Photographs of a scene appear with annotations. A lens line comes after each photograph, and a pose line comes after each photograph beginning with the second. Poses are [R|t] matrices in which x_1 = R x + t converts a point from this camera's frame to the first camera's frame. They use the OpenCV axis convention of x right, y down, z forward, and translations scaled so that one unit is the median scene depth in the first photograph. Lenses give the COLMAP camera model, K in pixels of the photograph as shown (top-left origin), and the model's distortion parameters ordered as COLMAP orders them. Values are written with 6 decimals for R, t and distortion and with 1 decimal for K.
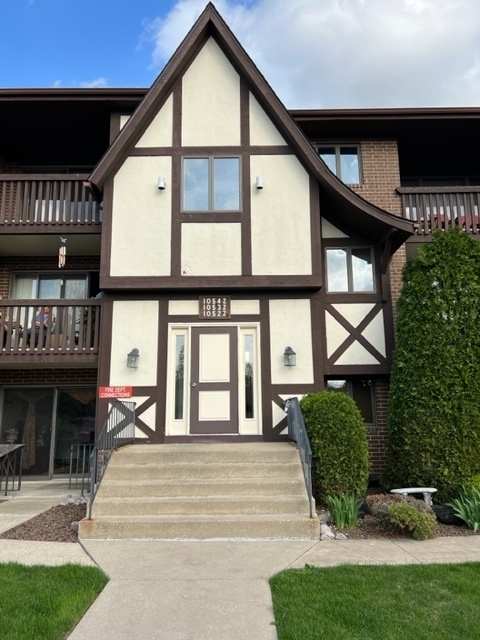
lens RADIAL K [[477.1, 0, 236.5], [0, 477.1, 318.1], [0, 0, 1]] dist [-0.004762, -0.003291]
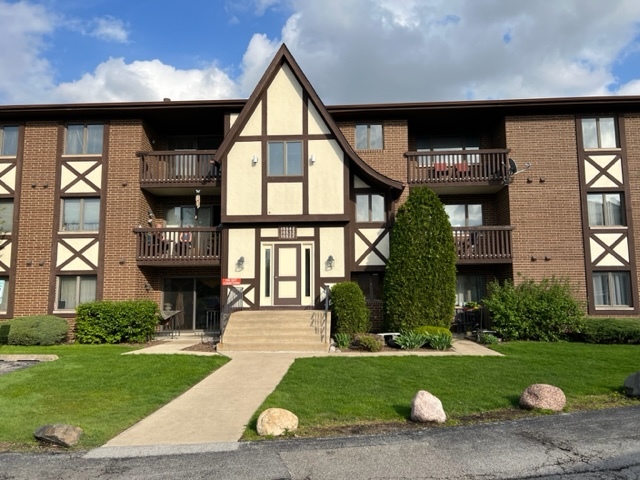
lens RADIAL K [[477.1, 0, 320.0], [0, 477.1, 240.0], [0, 0, 1]] dist [-0.004762, -0.003291]
pose [[0.998656, -0.003233, -0.051736, 0.158709], [0.007561, 0.996464, 0.083681, -0.138014], [0.051283, -0.083960, 0.995149, -0.696890]]
